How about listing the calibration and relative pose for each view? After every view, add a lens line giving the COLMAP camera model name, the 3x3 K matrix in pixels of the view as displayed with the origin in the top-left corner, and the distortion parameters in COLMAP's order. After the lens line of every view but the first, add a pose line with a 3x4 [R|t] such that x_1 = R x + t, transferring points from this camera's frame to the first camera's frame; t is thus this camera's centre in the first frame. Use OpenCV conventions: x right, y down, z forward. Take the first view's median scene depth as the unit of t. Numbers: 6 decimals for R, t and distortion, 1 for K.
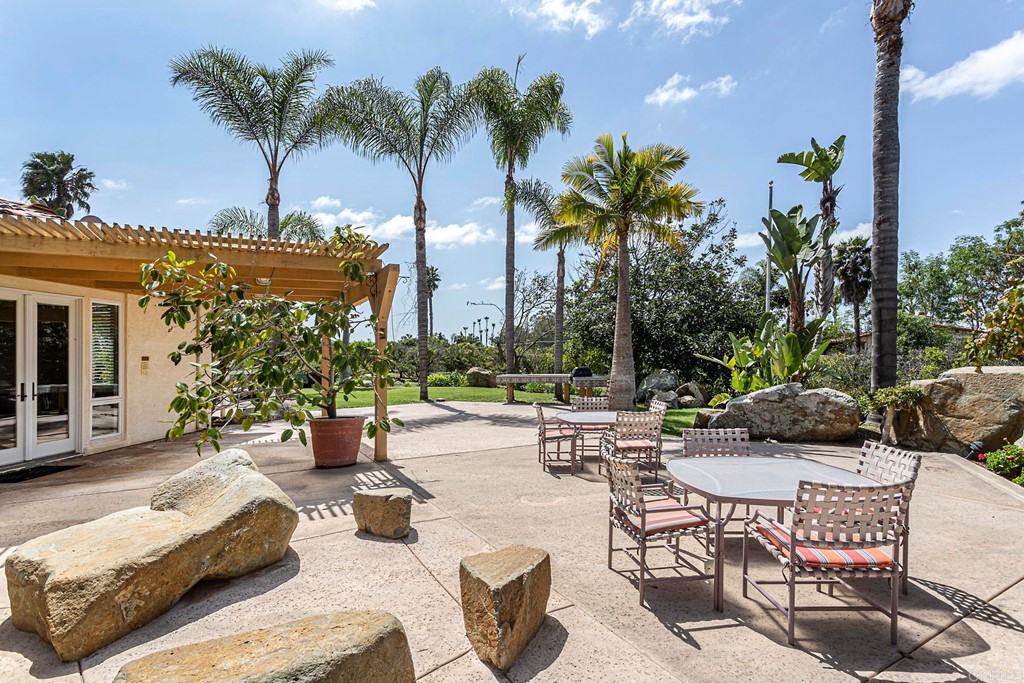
lens RADIAL K [[497.8, 0, 512.0], [0, 497.8, 350.1], [0, 0, 1]] dist [0.003580, 0.001799]
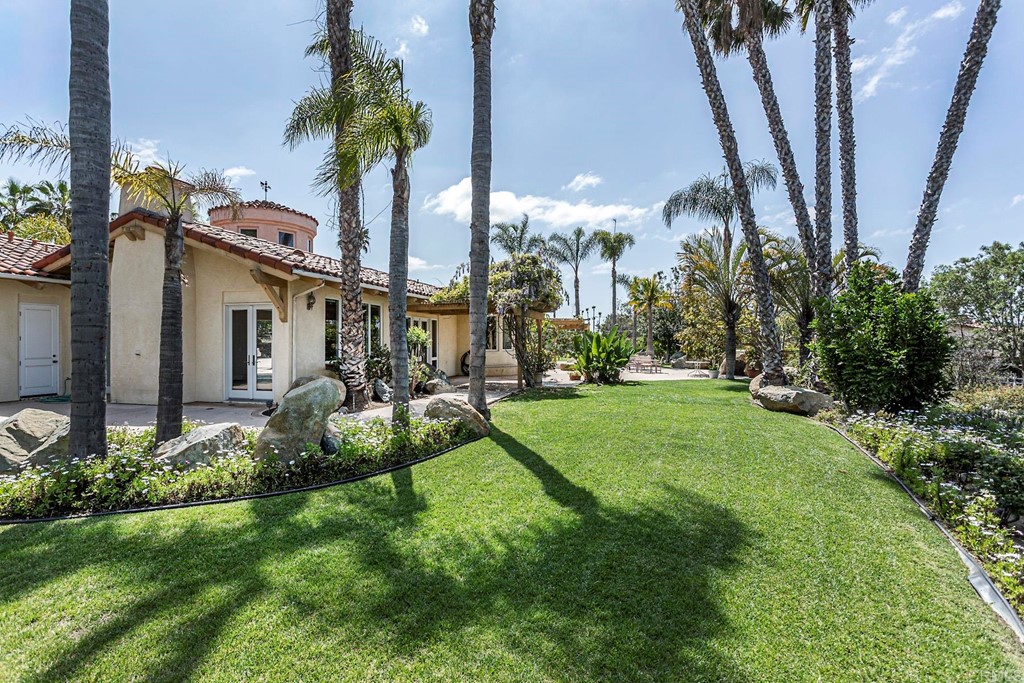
lens RADIAL K [[536.1, 0, 514.2], [0, 536.1, 336.7], [0, 0, 1]] dist [0.001115, 0.000066]
pose [[0.982110, 0.016126, -0.187615, 0.012650], [-0.014657, 0.999850, 0.009219, -0.036682], [0.187736, -0.006304, 0.982199, -1.647915]]
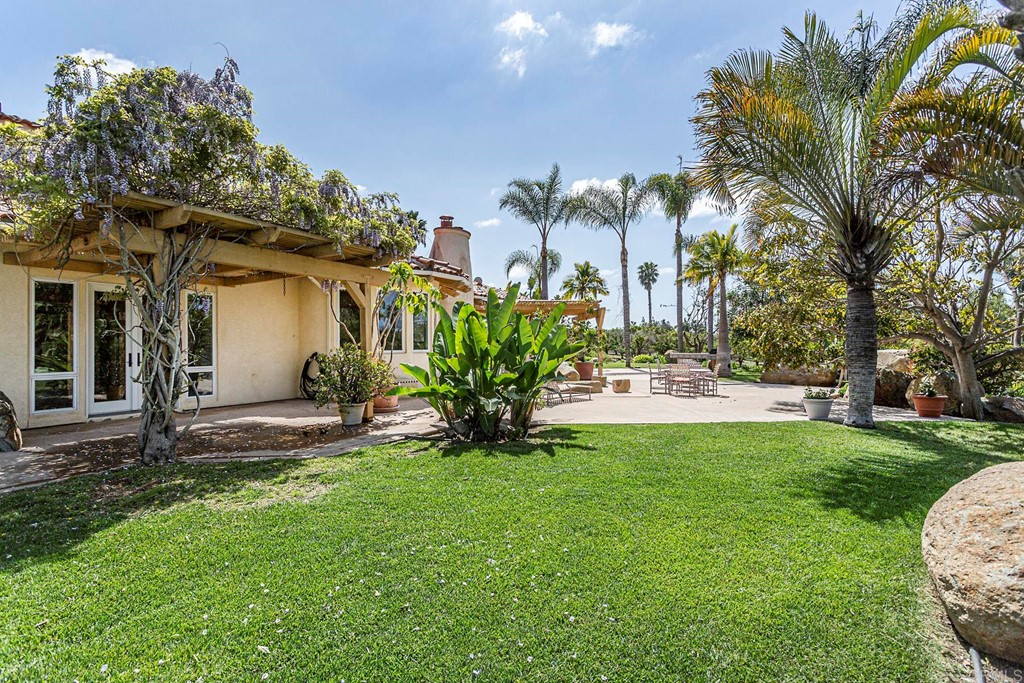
lens RADIAL K [[497.8, 0, 508.3], [0, 497.8, 339.4], [0, 0, 1]] dist [0.003580, 0.001799]
pose [[0.893275, 0.009671, -0.449407, 0.232423], [-0.005924, 0.999935, 0.009743, -0.007626], [0.449472, -0.006041, 0.893274, -0.695351]]
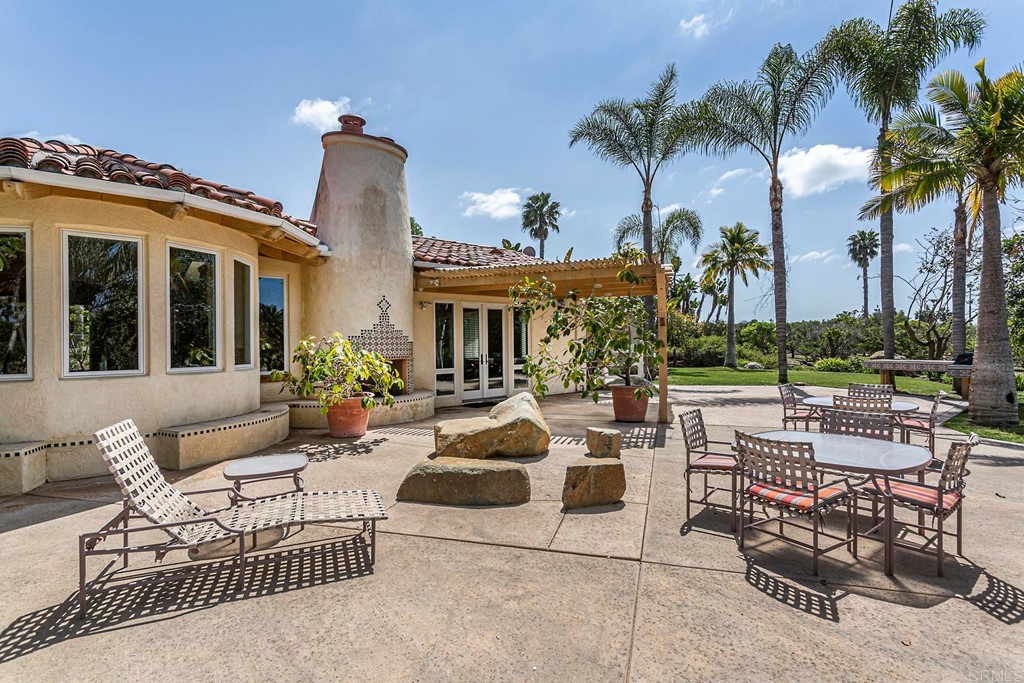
lens RADIAL K [[497.8, 0, 510.2], [0, 497.8, 344.9], [0, 0, 1]] dist [0.003580, 0.001799]
pose [[0.677297, 0.011181, -0.735625, 0.196278], [0.010066, 0.999650, 0.024463, -0.004362], [0.735641, -0.023973, 0.676947, -0.067326]]
